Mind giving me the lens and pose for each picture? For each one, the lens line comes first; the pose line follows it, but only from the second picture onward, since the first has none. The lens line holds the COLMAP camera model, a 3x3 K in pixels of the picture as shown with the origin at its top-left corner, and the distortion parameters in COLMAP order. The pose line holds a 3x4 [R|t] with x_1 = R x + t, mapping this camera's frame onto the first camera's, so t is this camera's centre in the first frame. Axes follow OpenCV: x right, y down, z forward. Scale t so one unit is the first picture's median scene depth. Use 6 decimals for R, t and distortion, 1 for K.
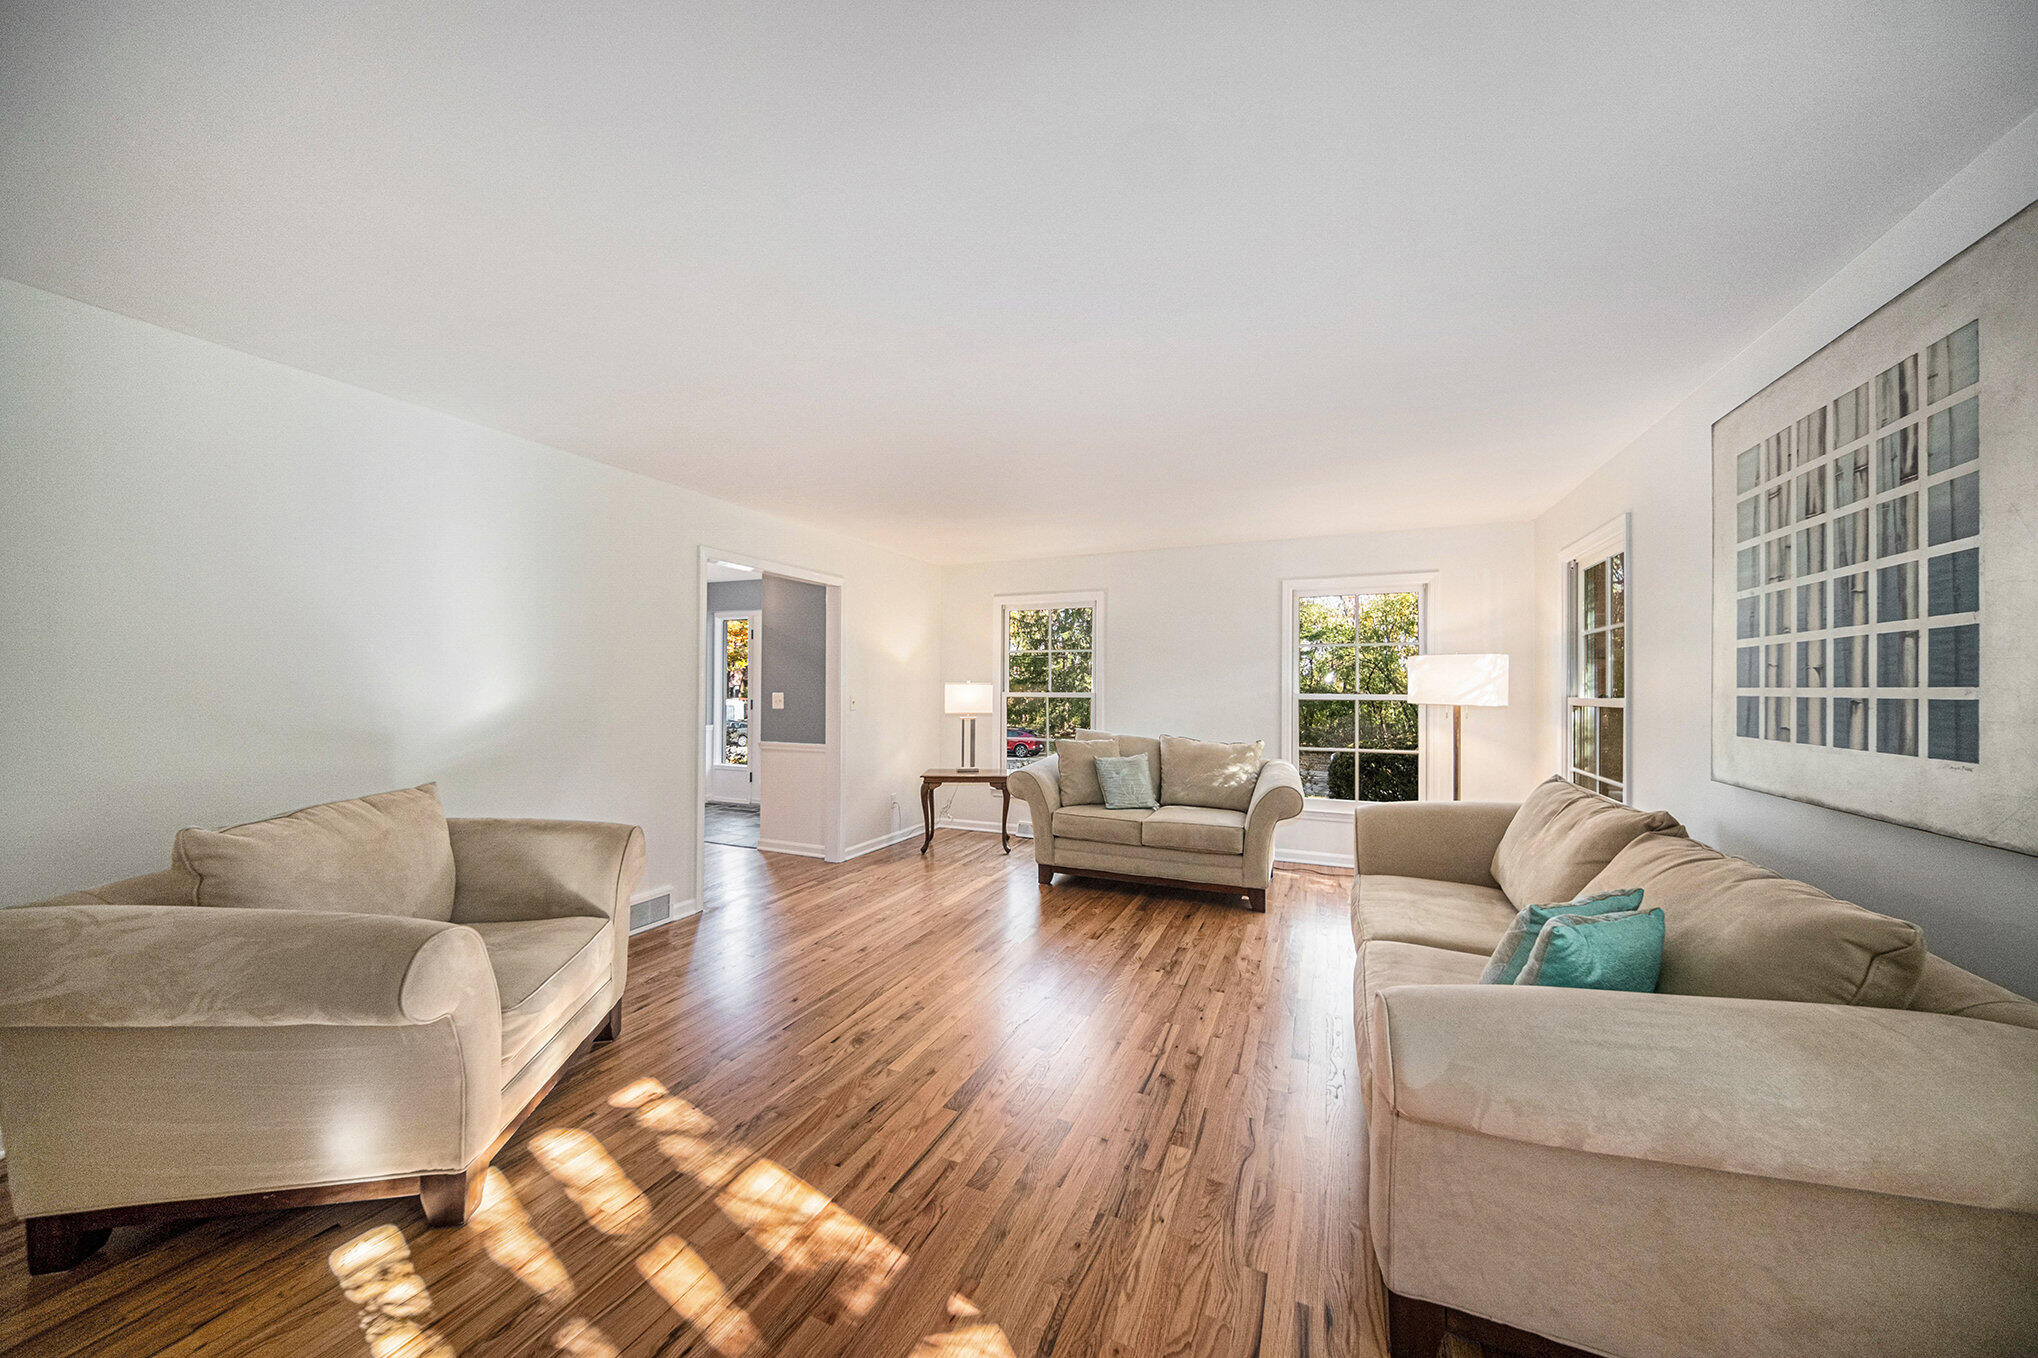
lens RADIAL K [[694.3, 0, 1029.0], [0, 694.3, 683.2], [0, 0, 1]] dist [0.001133, -0.000267]
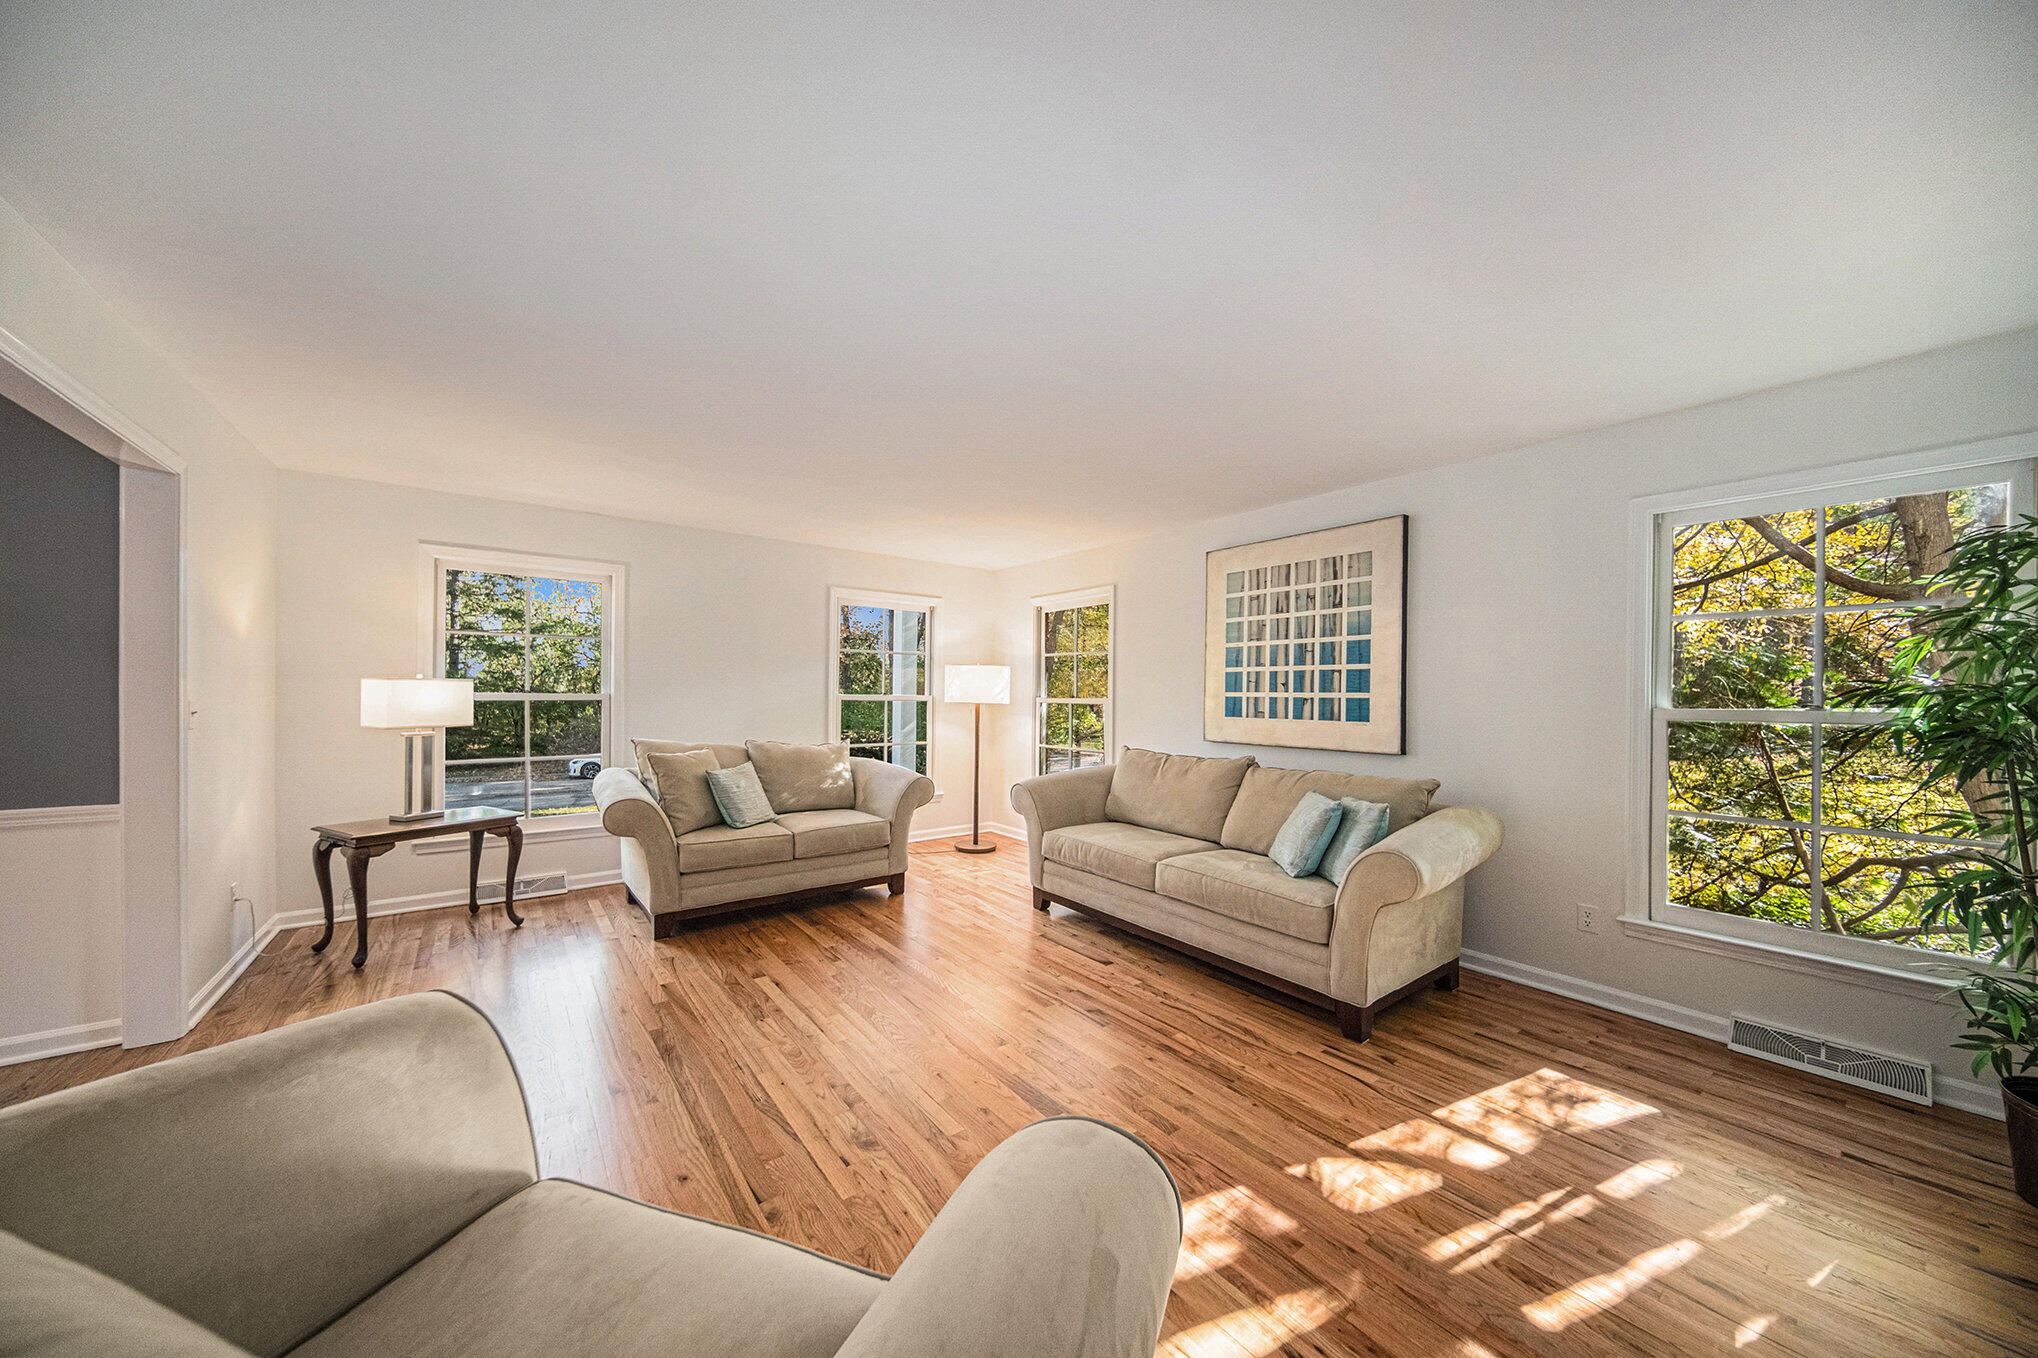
lens RADIAL K [[694.0, 0, 1026.0], [0, 694.0, 701.4], [0, 0, 1]] dist [0.000292, -0.000039]
pose [[0.477247, -0.009706, 0.878716, -1.103705], [-0.013157, 0.999748, 0.018189, 0.004960], [-0.878671, -0.020242, 0.476999, 0.638705]]
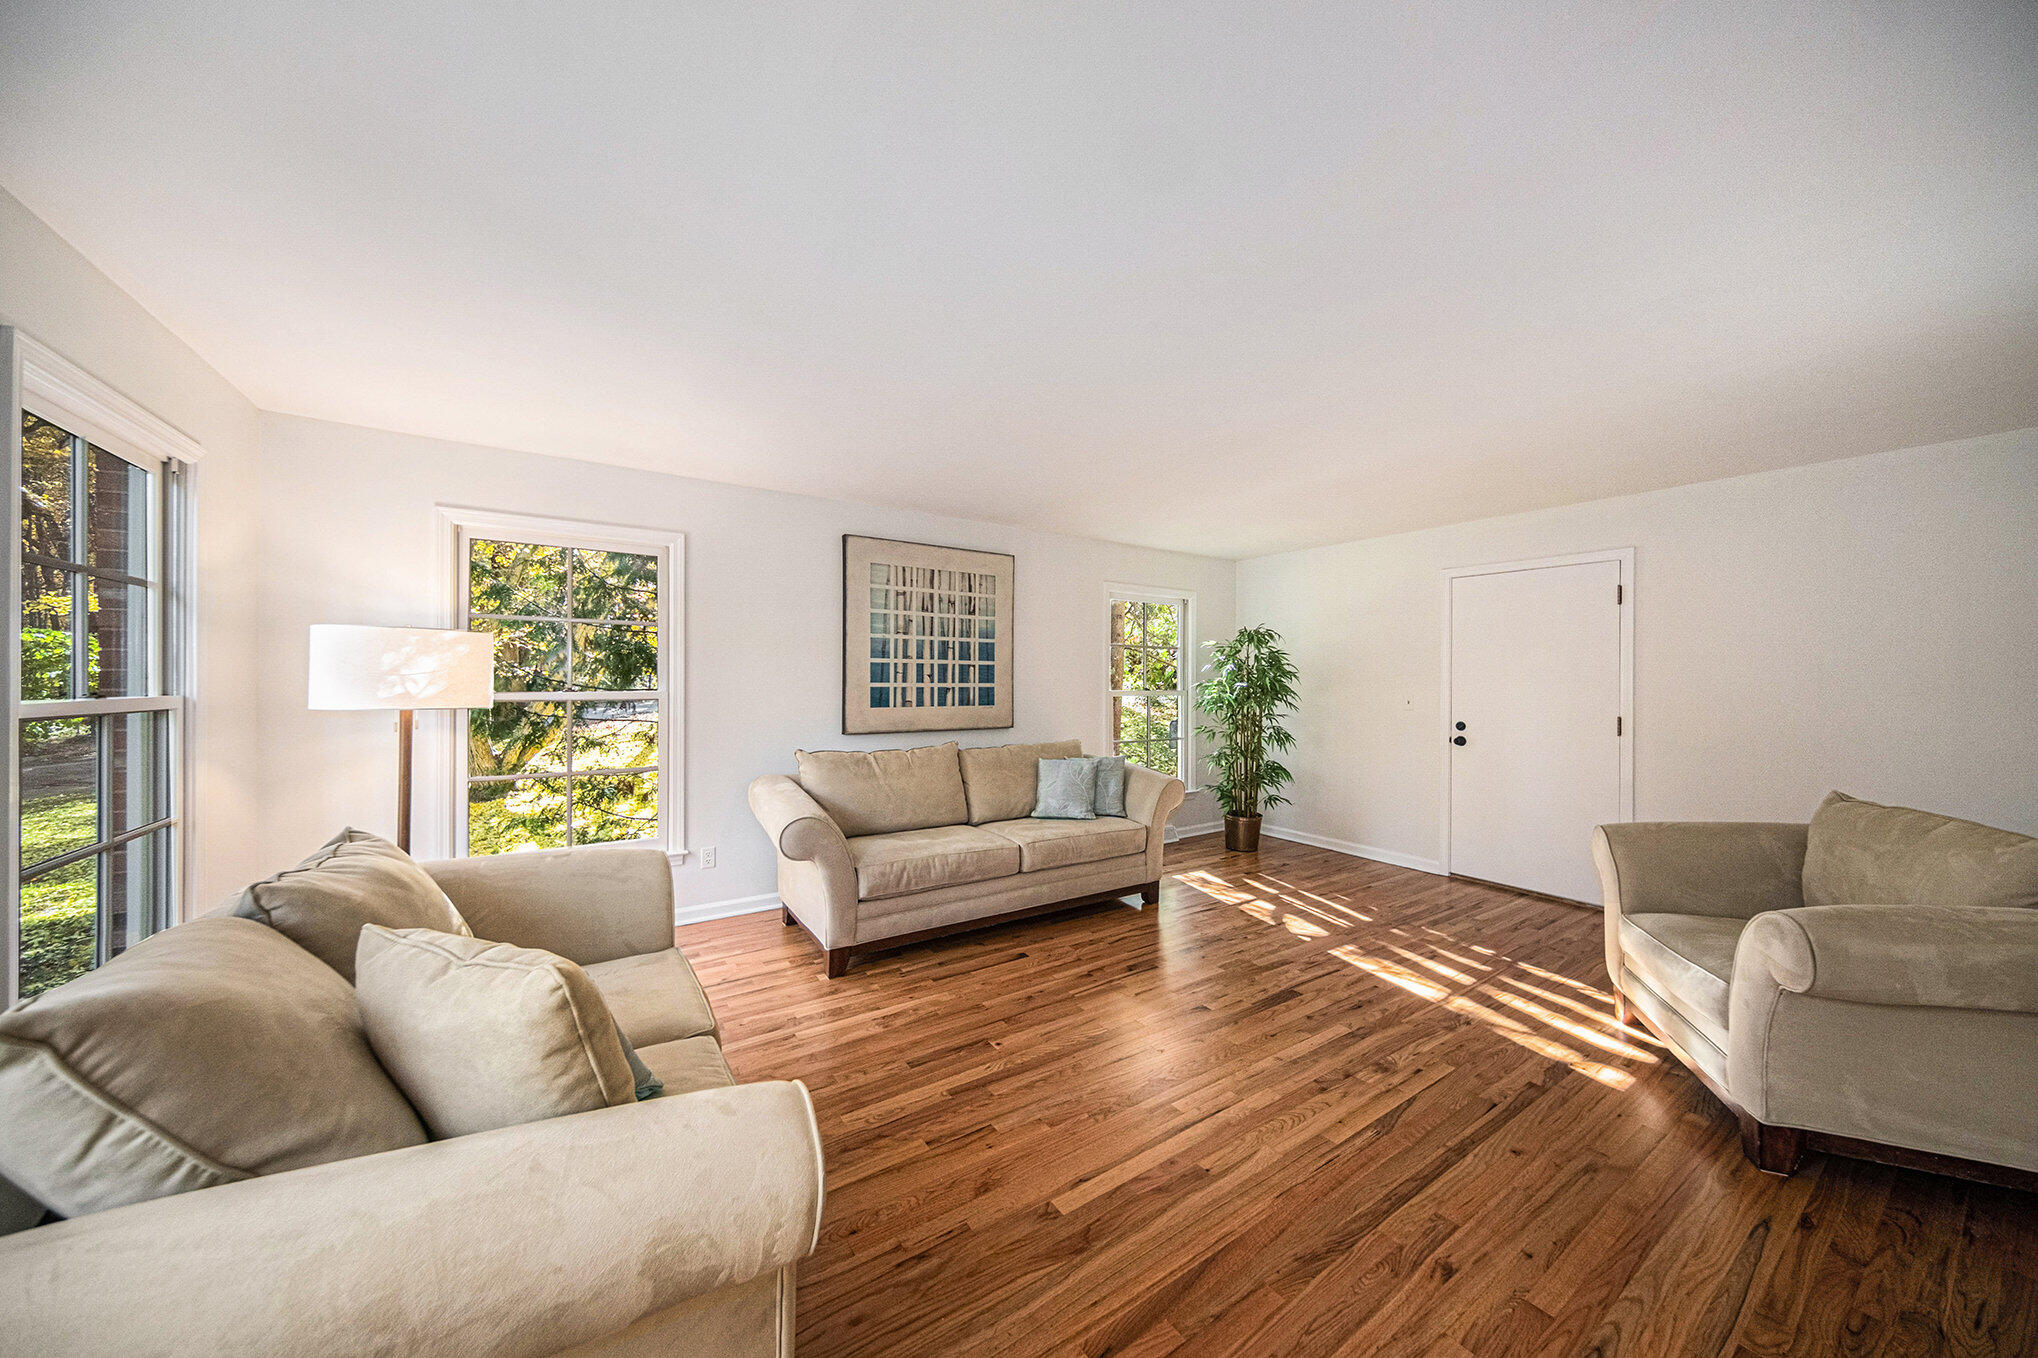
lens RADIAL K [[694.7, 0, 1027.8], [0, 694.7, 668.3], [0, 0, 1]] dist [-0.002170, -0.000285]
pose [[-0.844582, 0.001370, 0.535424, -0.442019], [-0.011811, 0.999706, -0.021188, 0.002100], [-0.535296, -0.024219, -0.844317, 2.738260]]
